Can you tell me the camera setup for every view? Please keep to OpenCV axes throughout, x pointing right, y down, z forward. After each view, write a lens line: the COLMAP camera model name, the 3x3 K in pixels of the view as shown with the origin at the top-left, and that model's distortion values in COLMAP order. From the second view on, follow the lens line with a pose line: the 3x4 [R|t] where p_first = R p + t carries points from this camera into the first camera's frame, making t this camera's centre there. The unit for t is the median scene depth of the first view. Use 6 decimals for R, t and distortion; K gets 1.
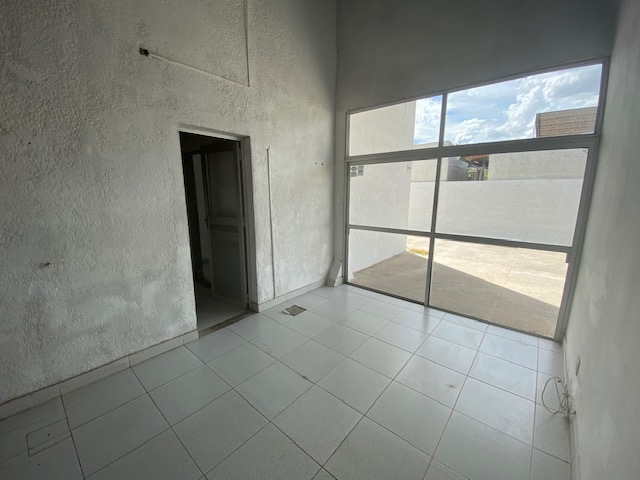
lens RADIAL K [[258.6, 0, 317.5], [0, 258.6, 238.5], [0, 0, 1]] dist [0.043032, -0.029230]
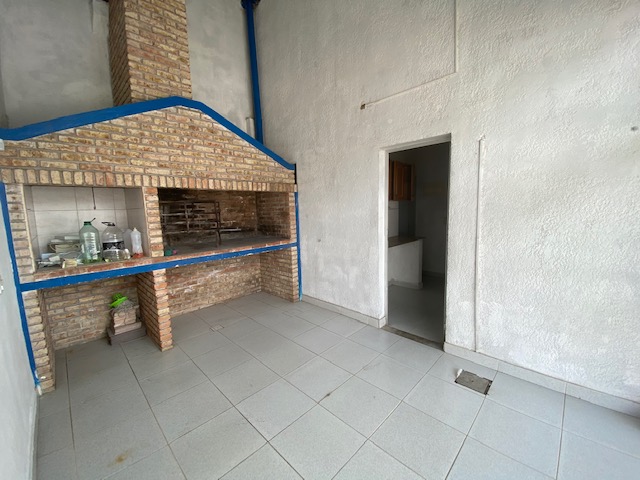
lens RADIAL K [[258.6, 0, 317.5], [0, 258.6, 238.5], [0, 0, 1]] dist [0.043032, -0.029230]
pose [[-0.075783, 0.119150, -0.989980, 0.588510], [-0.150288, 0.980128, 0.129468, -0.104943], [0.985733, 0.158593, -0.056370, 0.646654]]
